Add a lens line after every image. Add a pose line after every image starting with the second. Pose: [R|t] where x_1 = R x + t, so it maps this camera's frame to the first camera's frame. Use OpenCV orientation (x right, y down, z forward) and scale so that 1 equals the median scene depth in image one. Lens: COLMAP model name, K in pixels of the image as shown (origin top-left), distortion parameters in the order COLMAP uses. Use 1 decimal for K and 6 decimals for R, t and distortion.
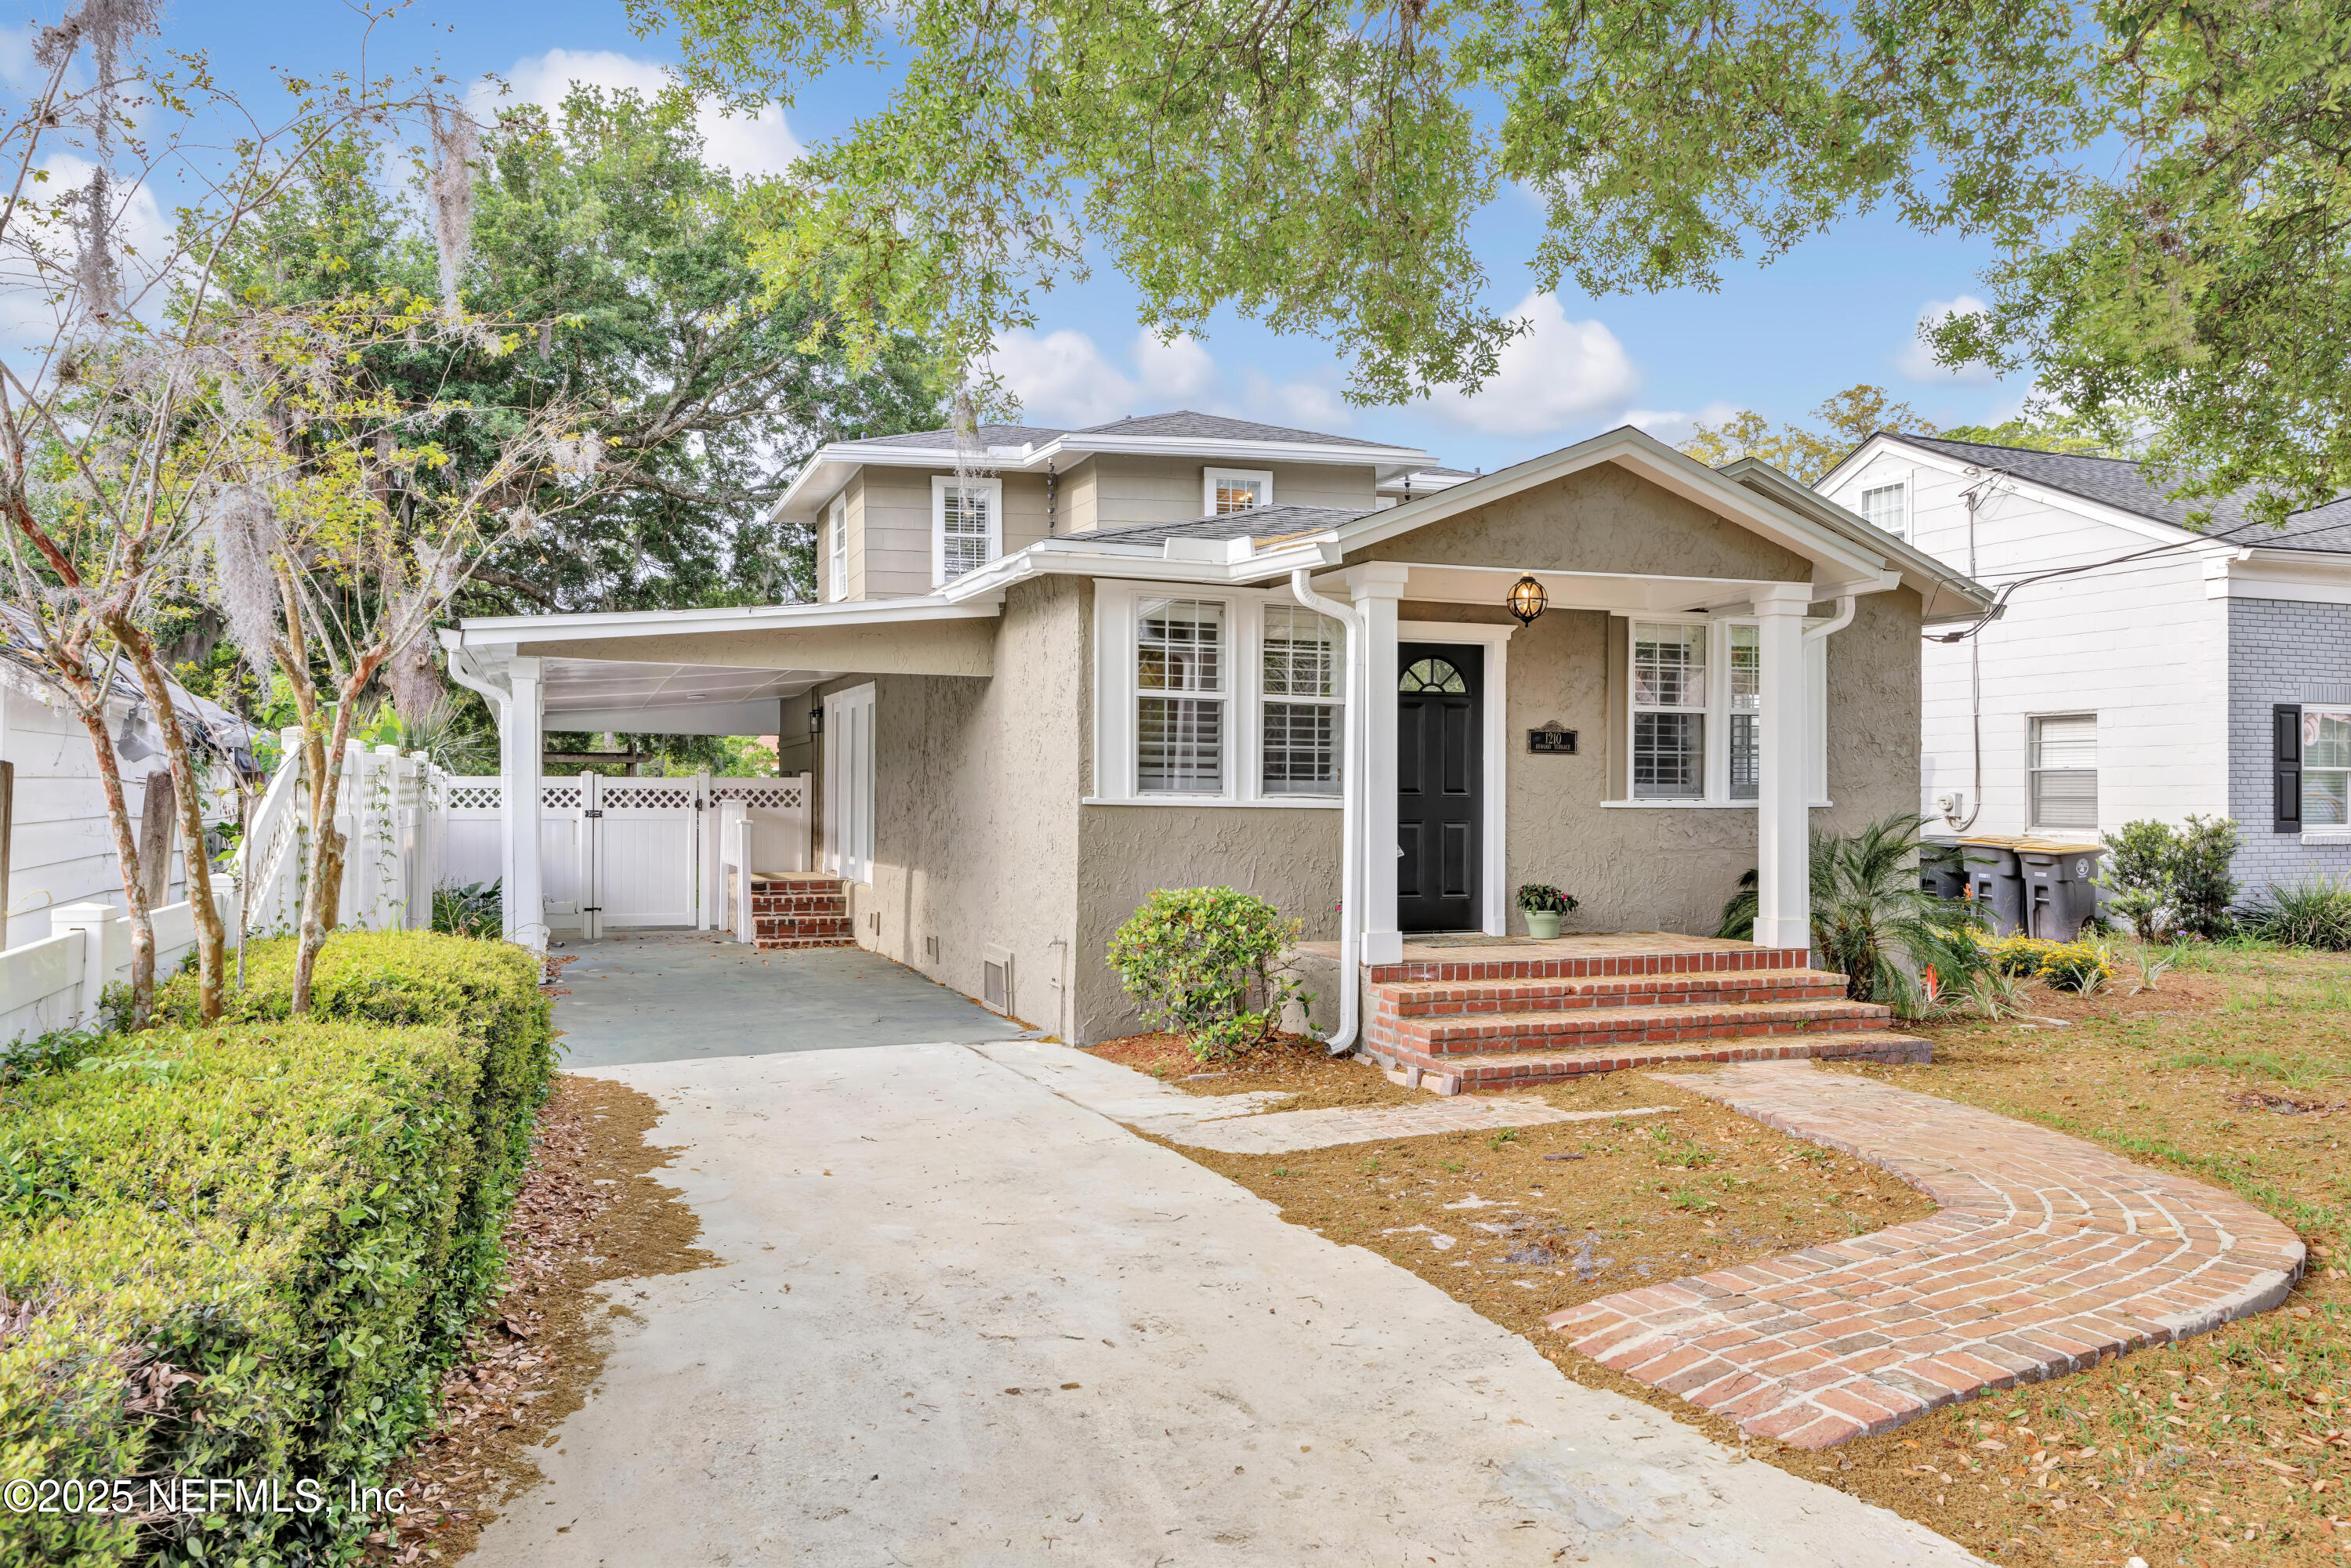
lens RADIAL K [[1694.0, 0, 1175.5], [0, 1694.0, 784.0], [0, 0, 1]] dist [0.003895, 0.000798]
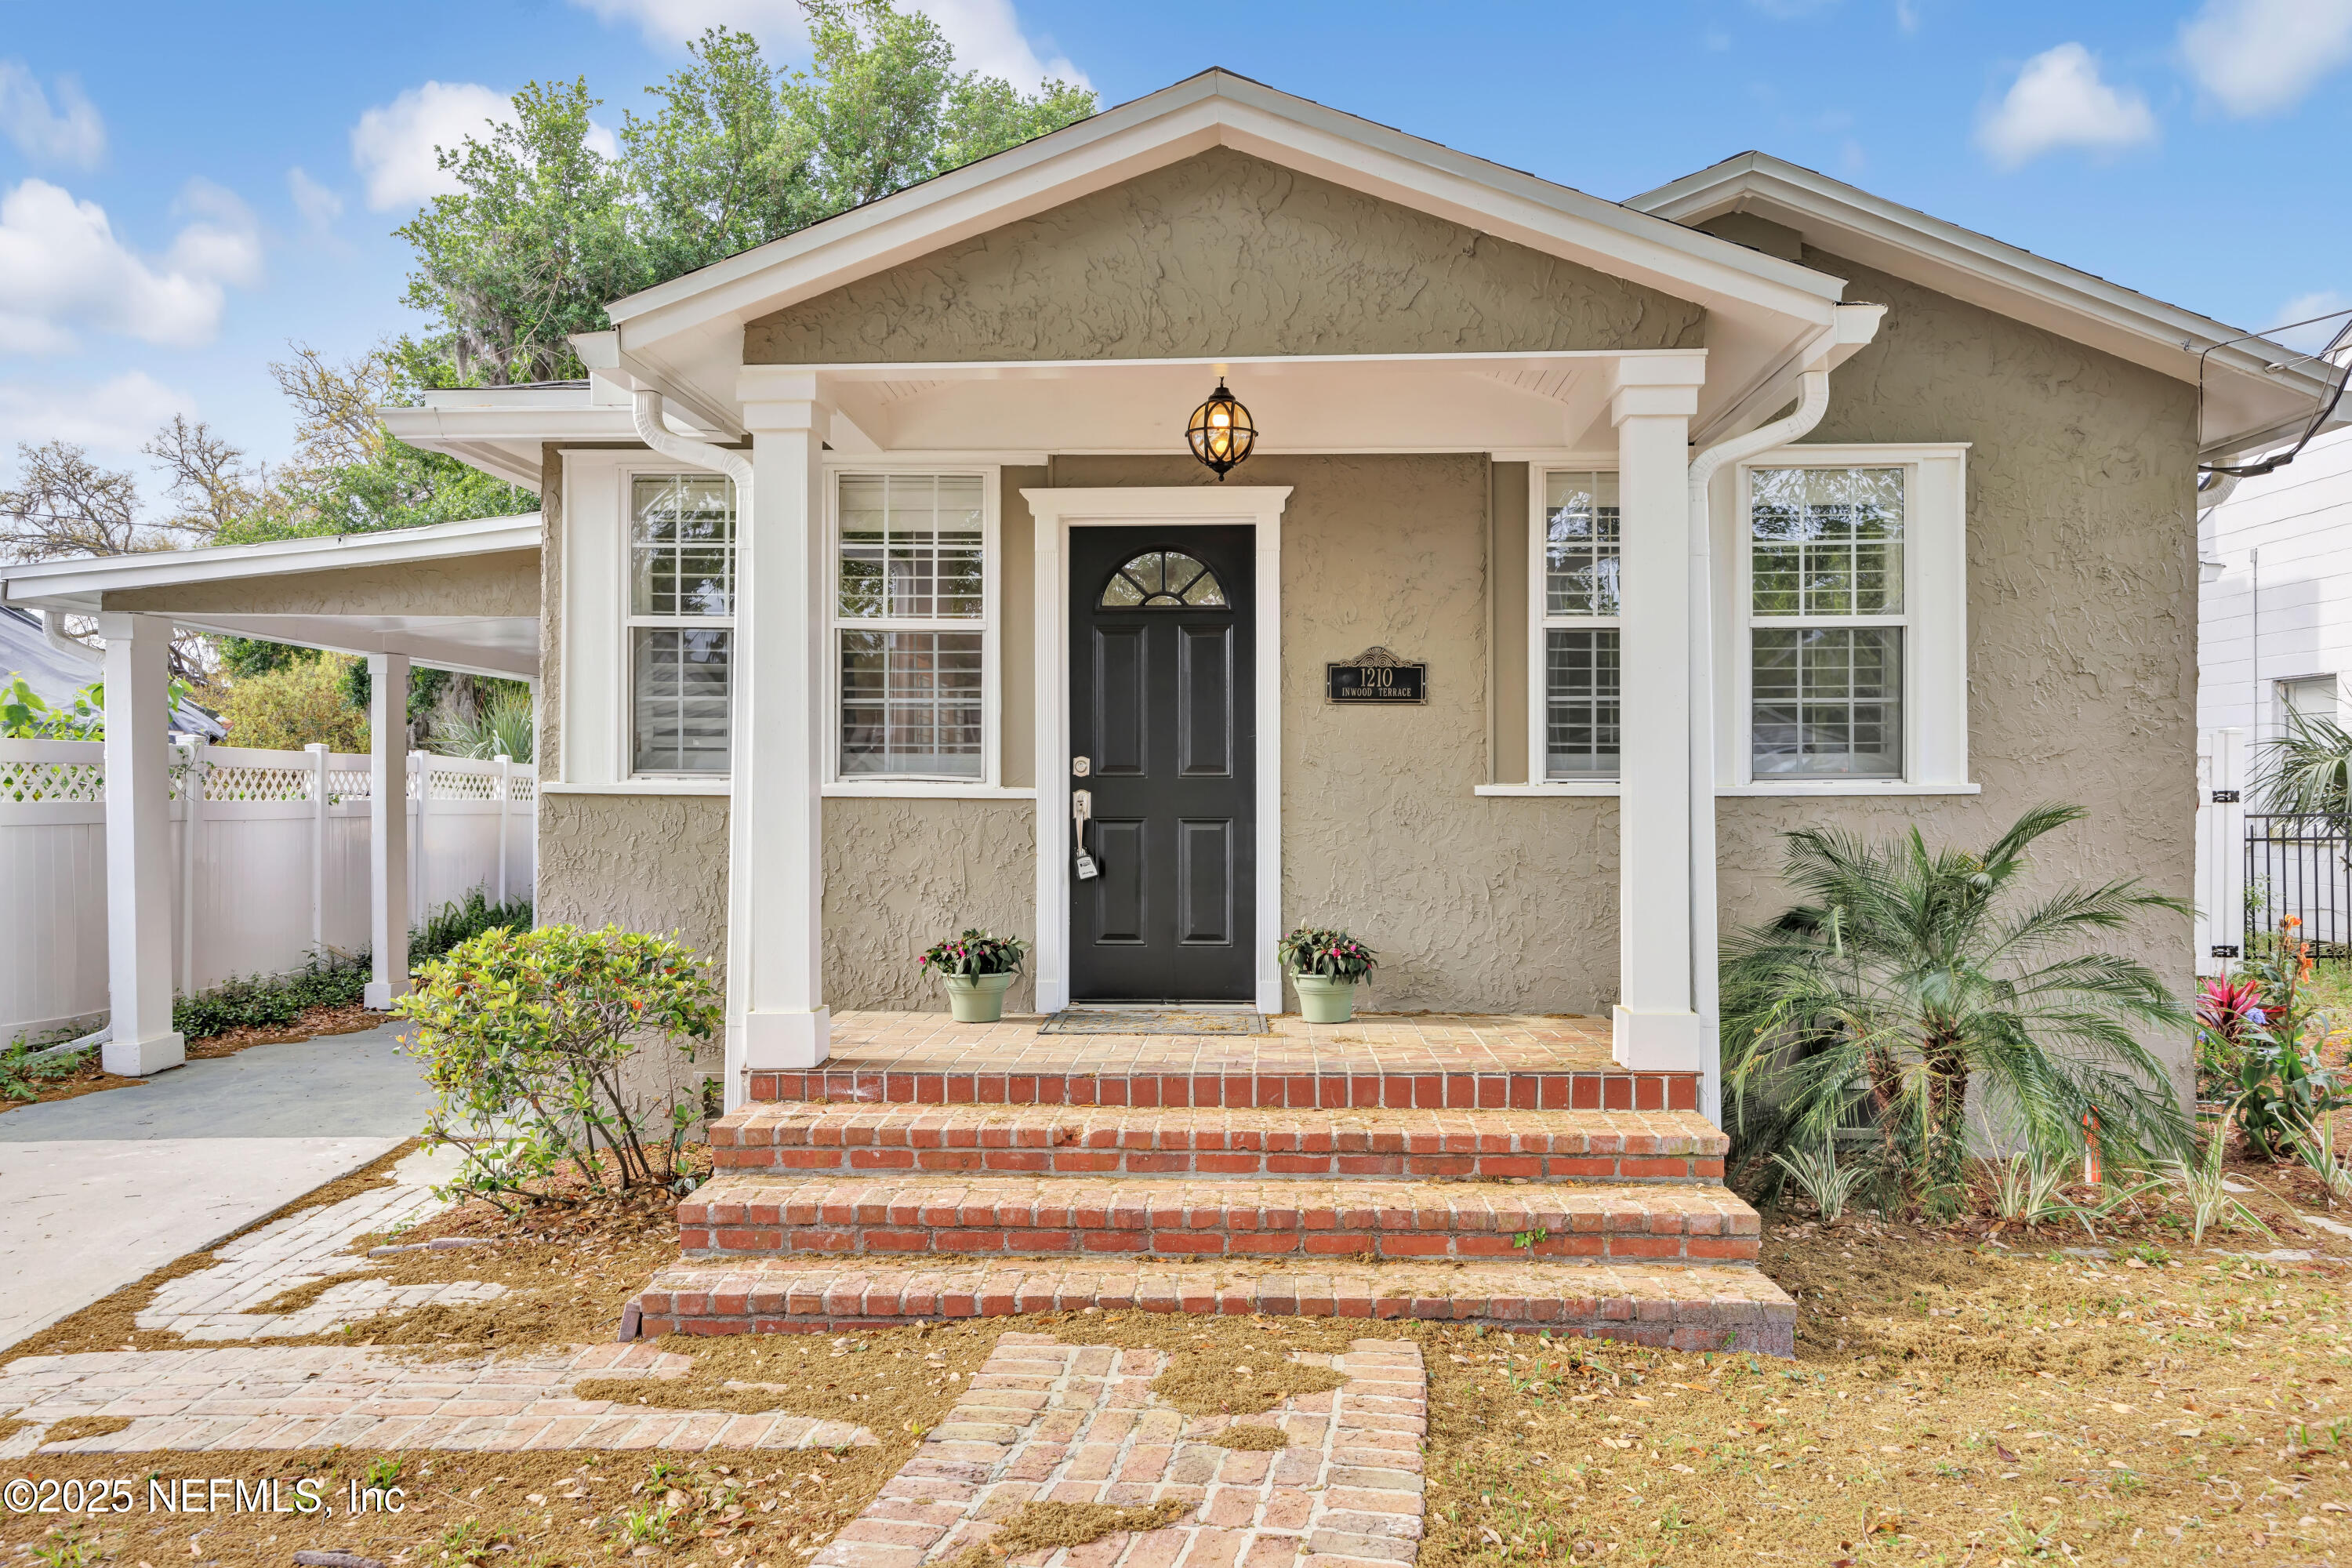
lens RADIAL K [[1771.2, 0, 1176.0], [0, 1771.2, 784.0], [0, 0, 1]] dist [-0.001613, -0.000279]
pose [[0.919332, -0.006539, -0.393429, 0.408168], [0.006937, 0.999976, -0.000411, 0.009608], [0.393422, -0.002352, 0.919355, 0.424030]]
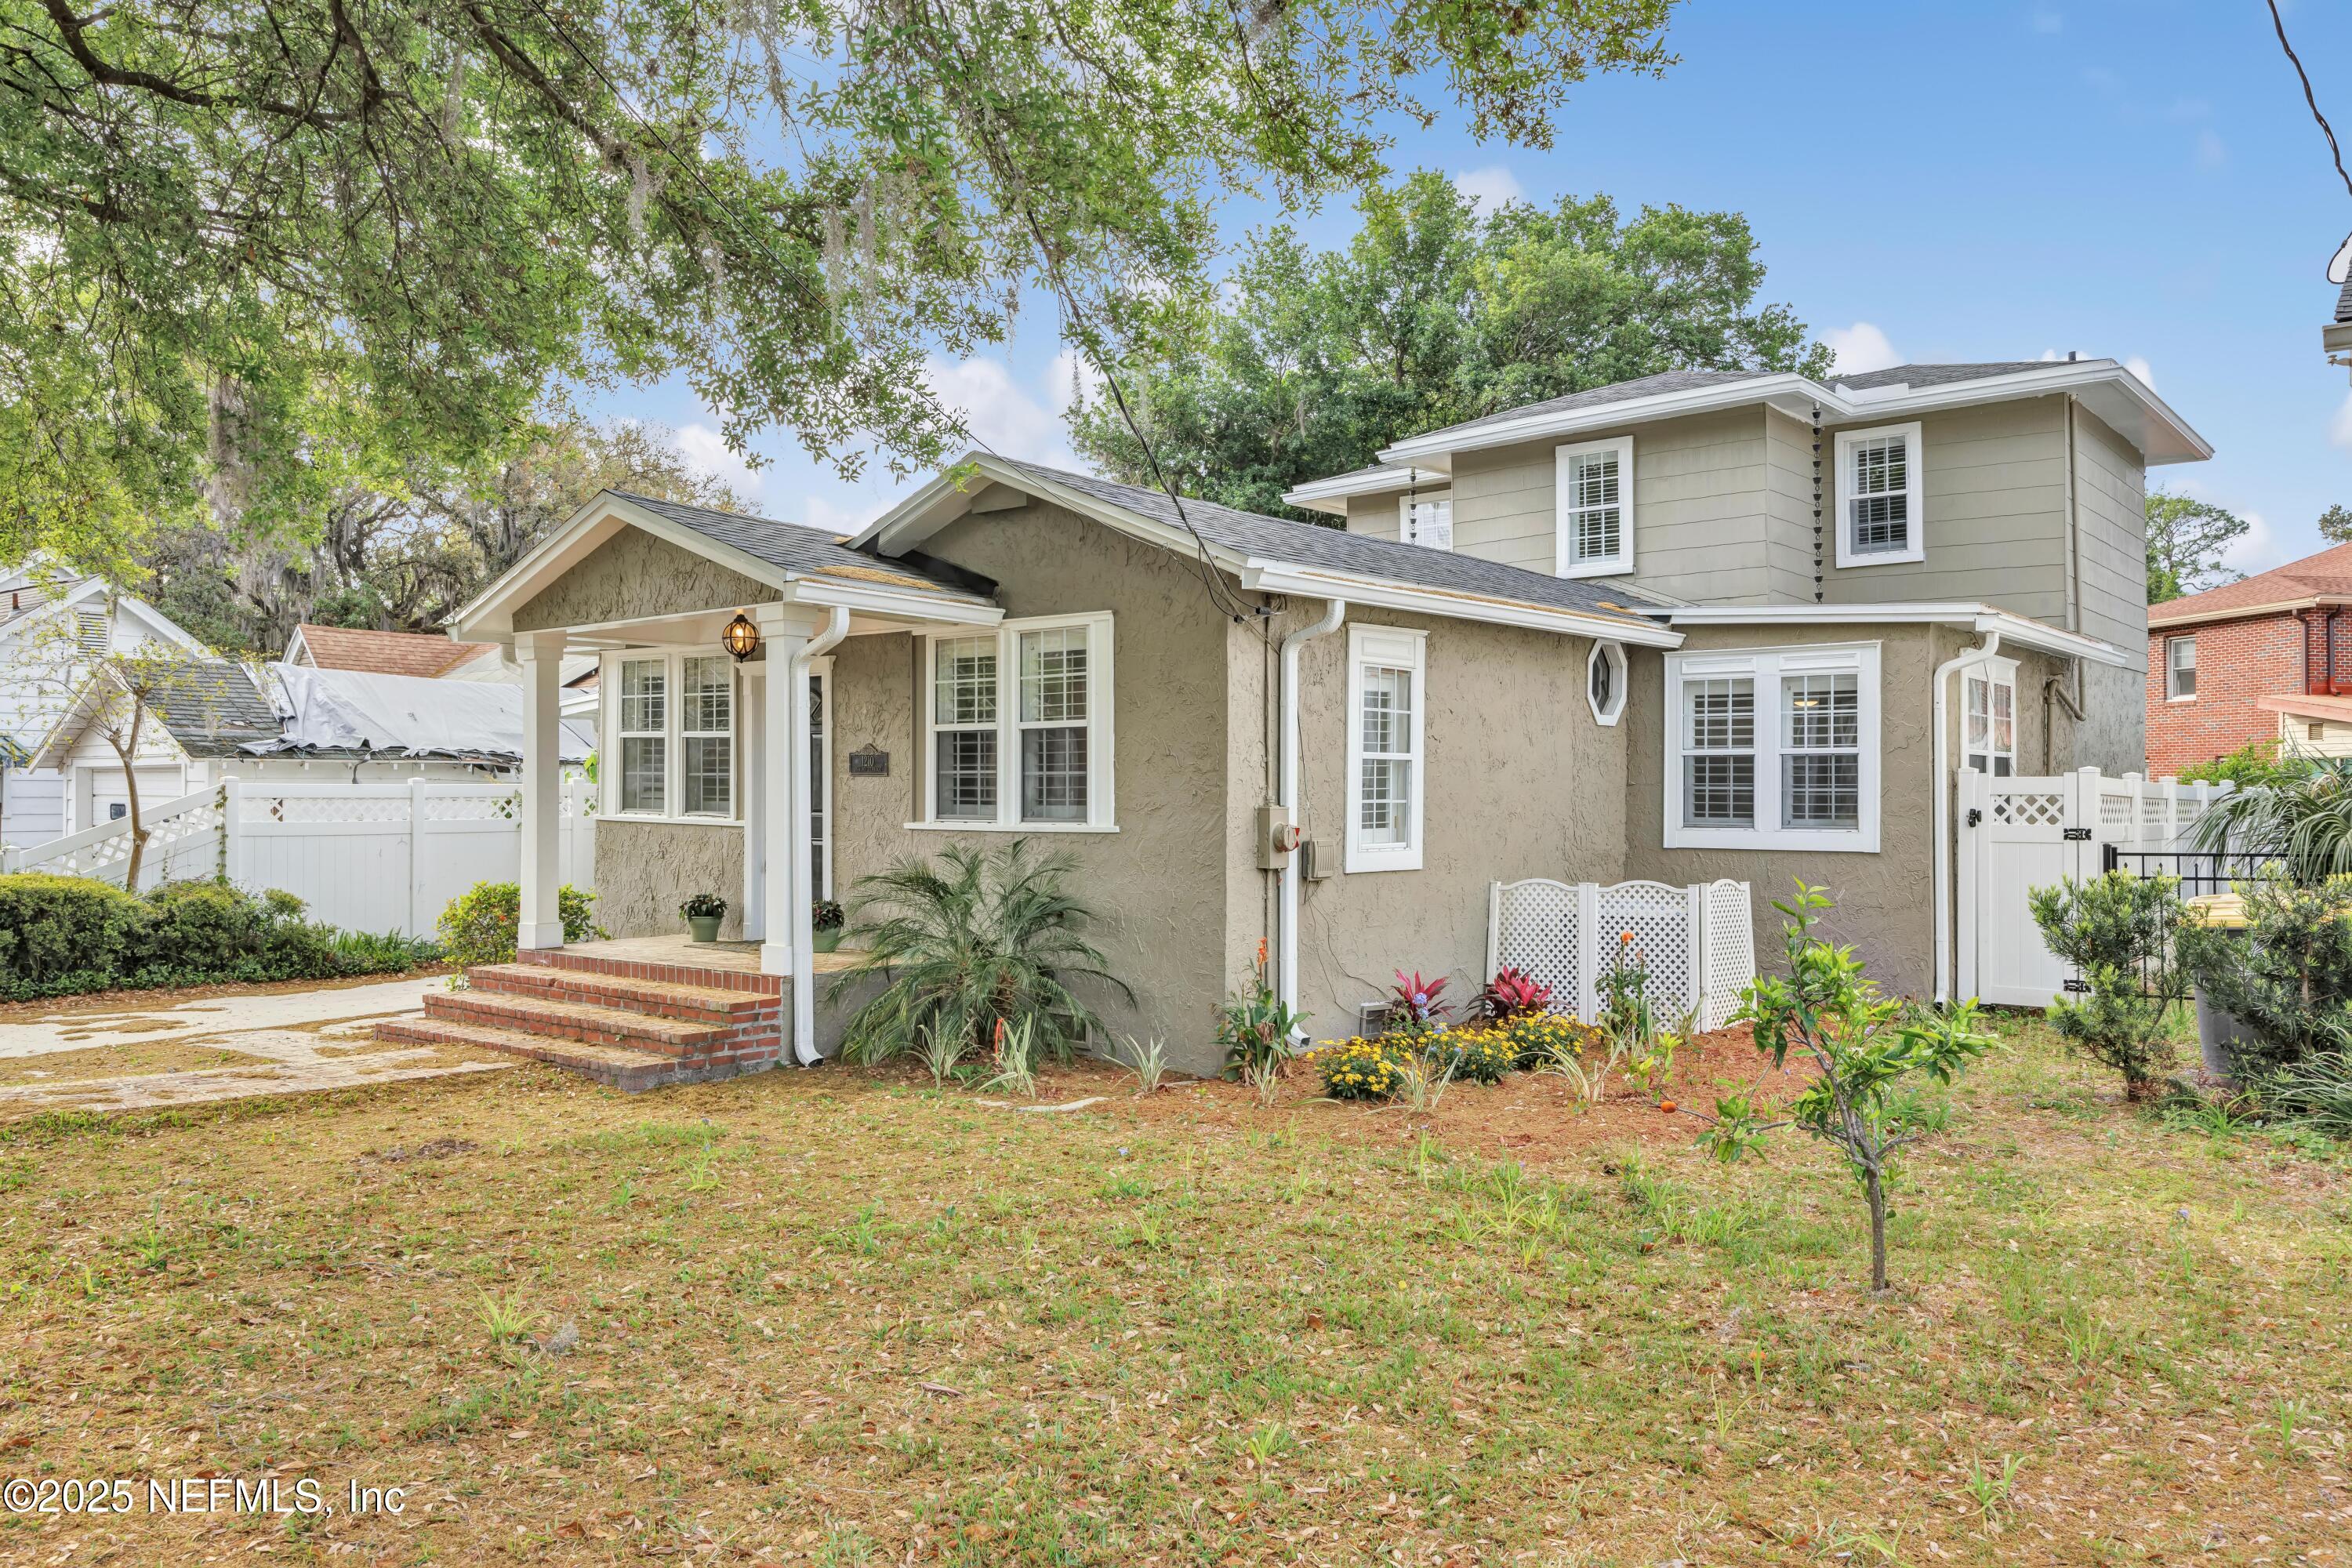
lens RADIAL K [[1767.4, 0, 1176.0], [0, 1767.4, 784.0], [0, 0, 1]] dist [-0.003439, -0.000993]
pose [[0.506114, -0.006922, -0.862439, 1.269490], [0.003460, 0.999976, -0.005996, -0.006165], [0.862460, 0.000051, 0.506125, 0.635032]]
